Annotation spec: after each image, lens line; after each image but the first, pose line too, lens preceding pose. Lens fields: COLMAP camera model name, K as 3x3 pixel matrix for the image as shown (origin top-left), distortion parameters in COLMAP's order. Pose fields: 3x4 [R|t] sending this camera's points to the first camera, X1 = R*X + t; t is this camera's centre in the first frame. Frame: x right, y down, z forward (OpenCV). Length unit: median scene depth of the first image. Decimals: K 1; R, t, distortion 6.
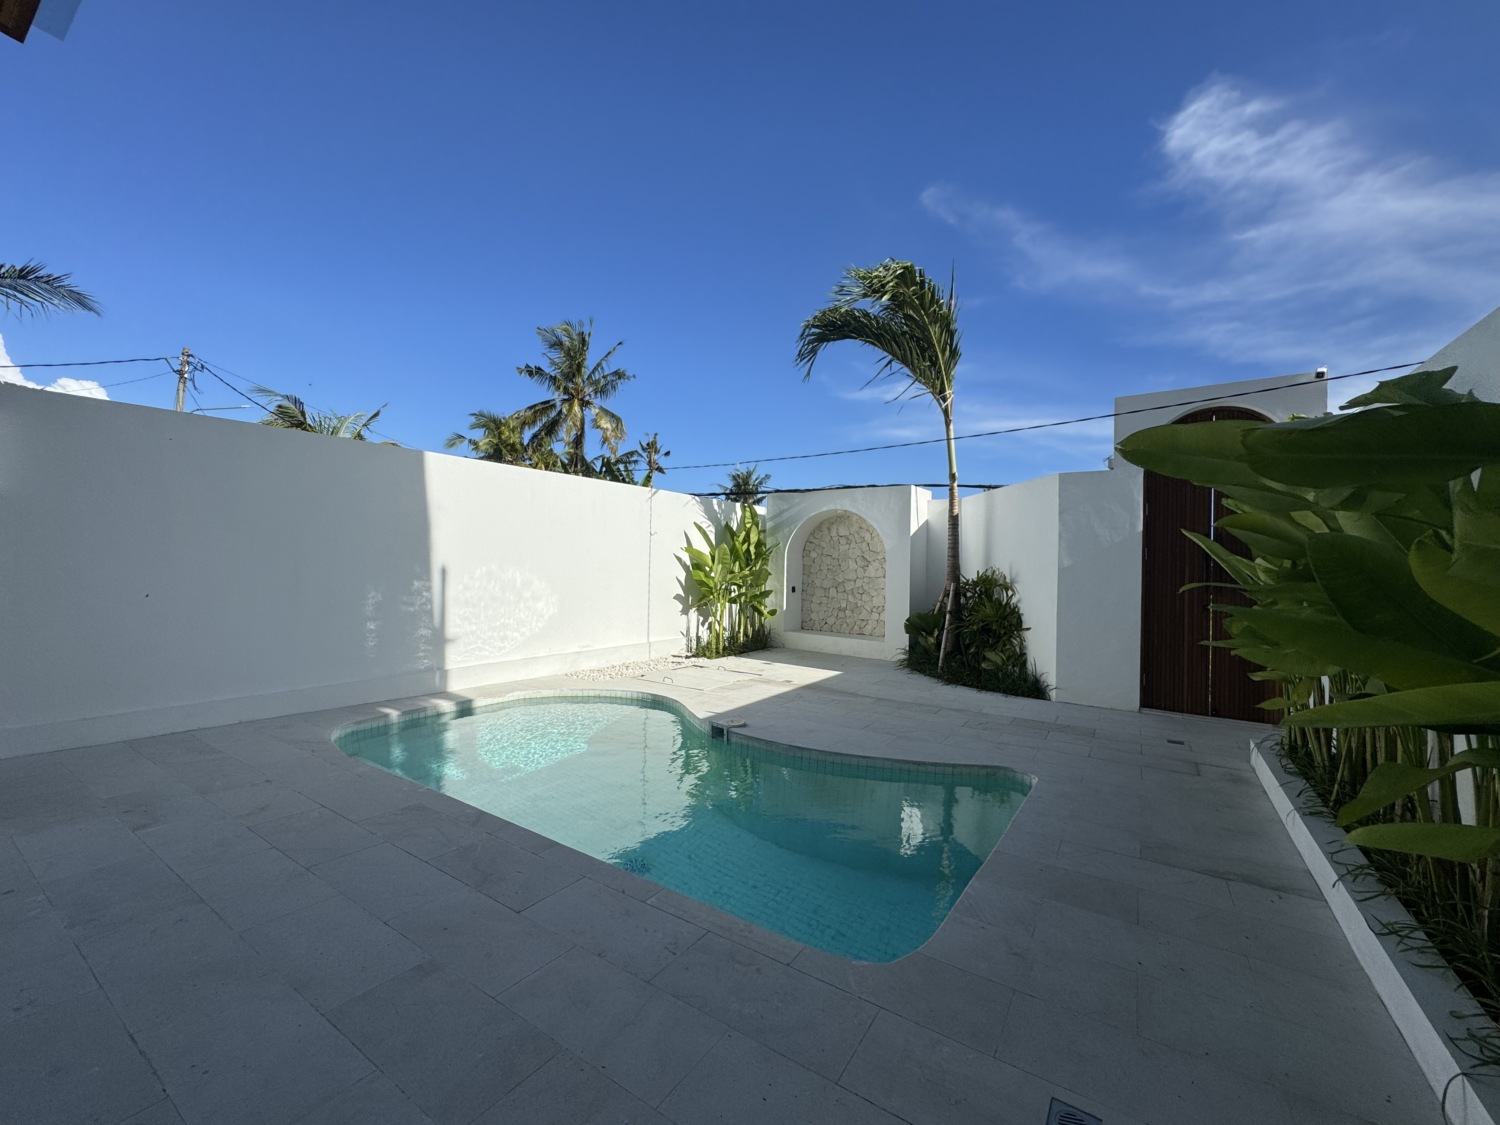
lens RADIAL K [[601.7, 0, 754.5], [0, 601.7, 561.0], [0, 0, 1]] dist [-0.008592, 0.001377]
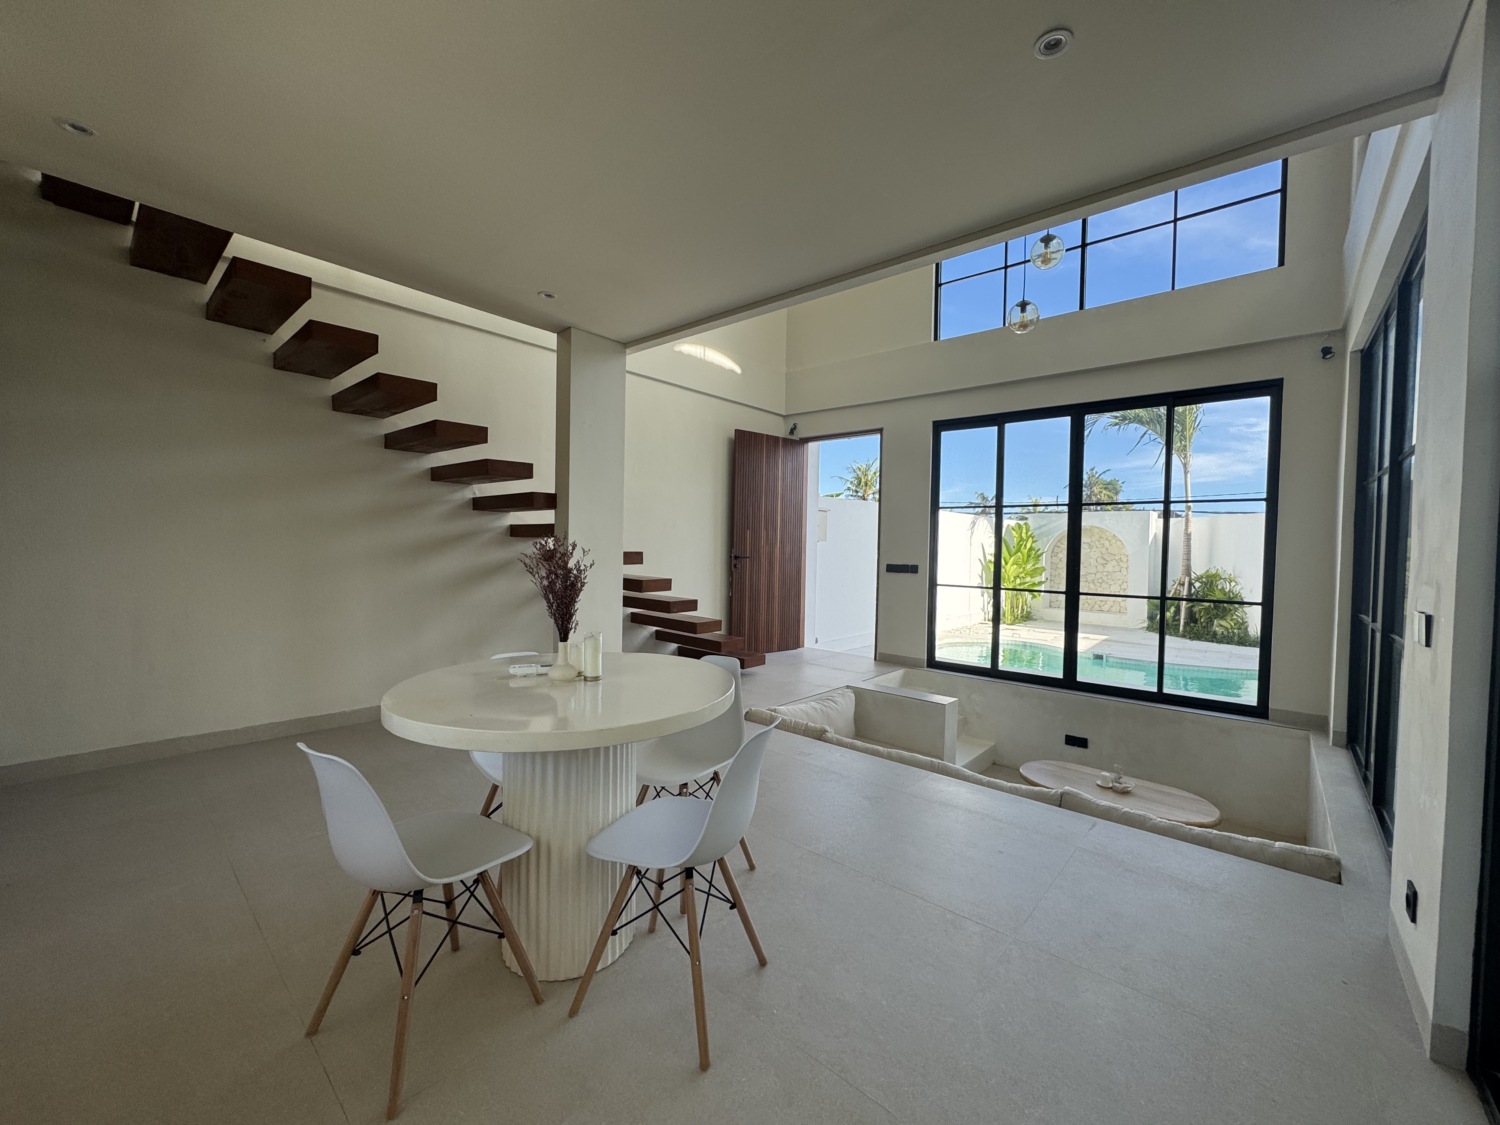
lens RADIAL K [[601.7, 0, 742.8], [0, 601.7, 558.6], [0, 0, 1]] dist [-0.008592, 0.001377]
pose [[0.990509, -0.001186, -0.137446, -0.589791], [0.004597, 0.999689, 0.024500, -0.053678], [0.137374, -0.024899, 0.990206, -0.675114]]
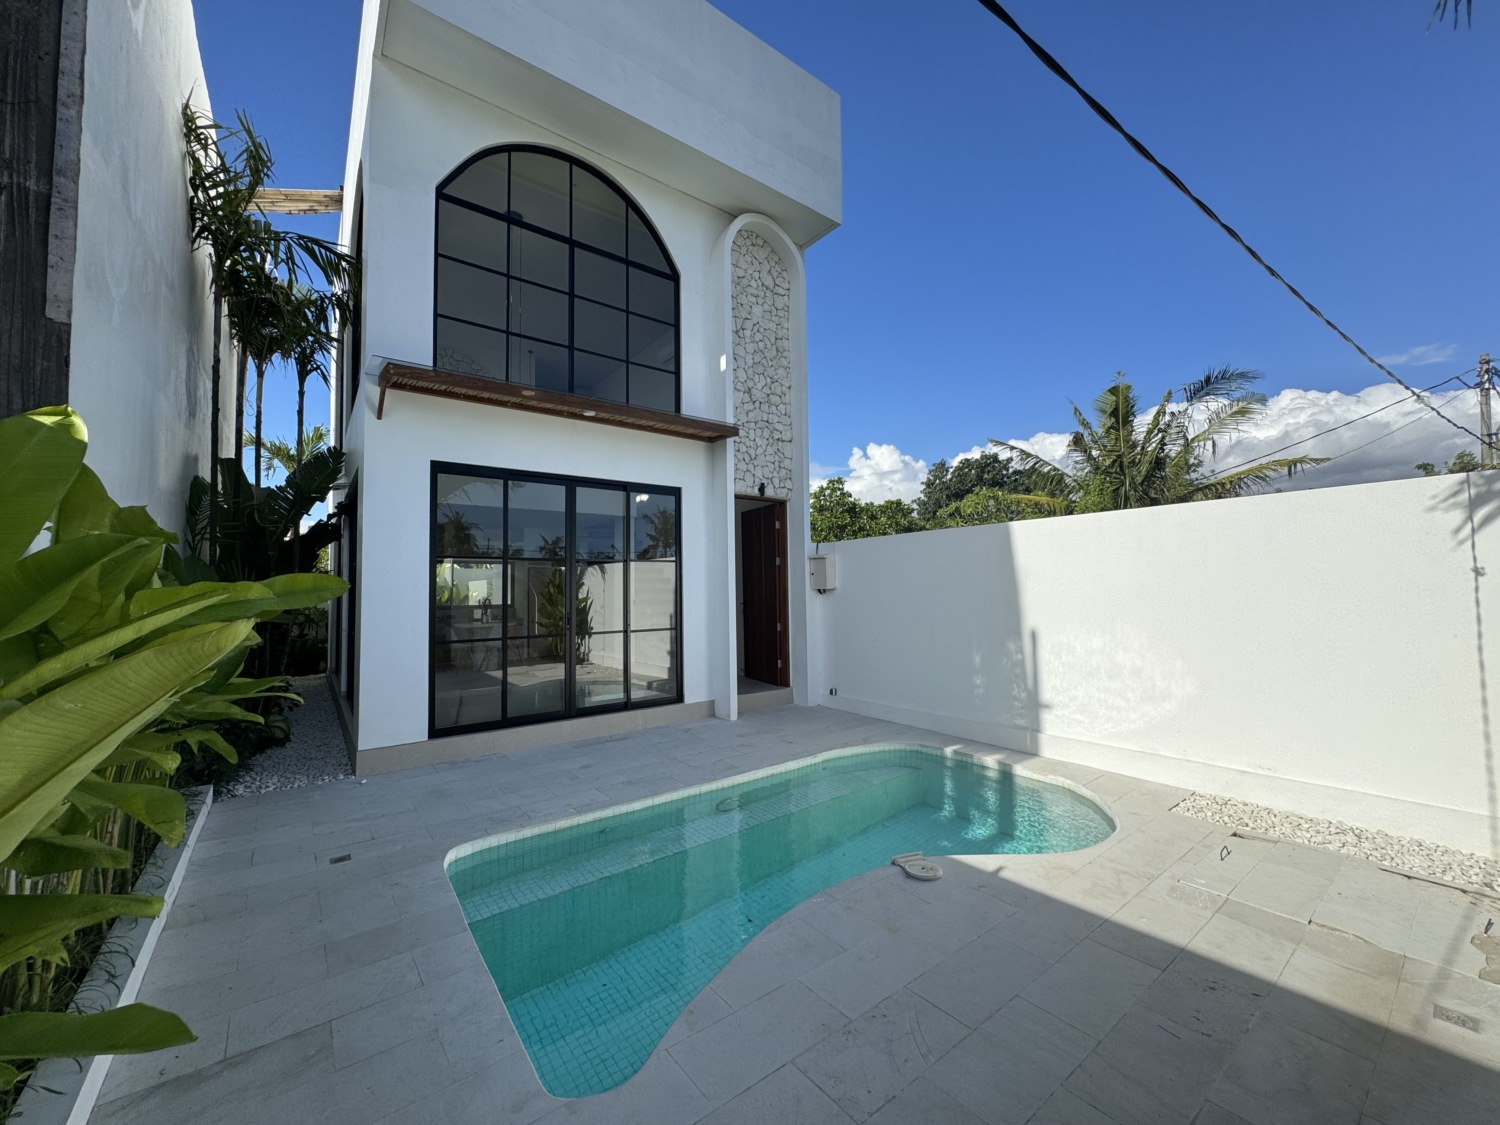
lens RADIAL K [[601.7, 0, 755.1], [0, 601.7, 558.7], [0, 0, 1]] dist [-0.008592, 0.001377]
pose [[-0.325806, -0.051350, -0.944041, 0.455376], [0.020443, 0.997908, -0.061336, -0.044564], [0.945216, -0.039283, -0.324075, 0.666418]]
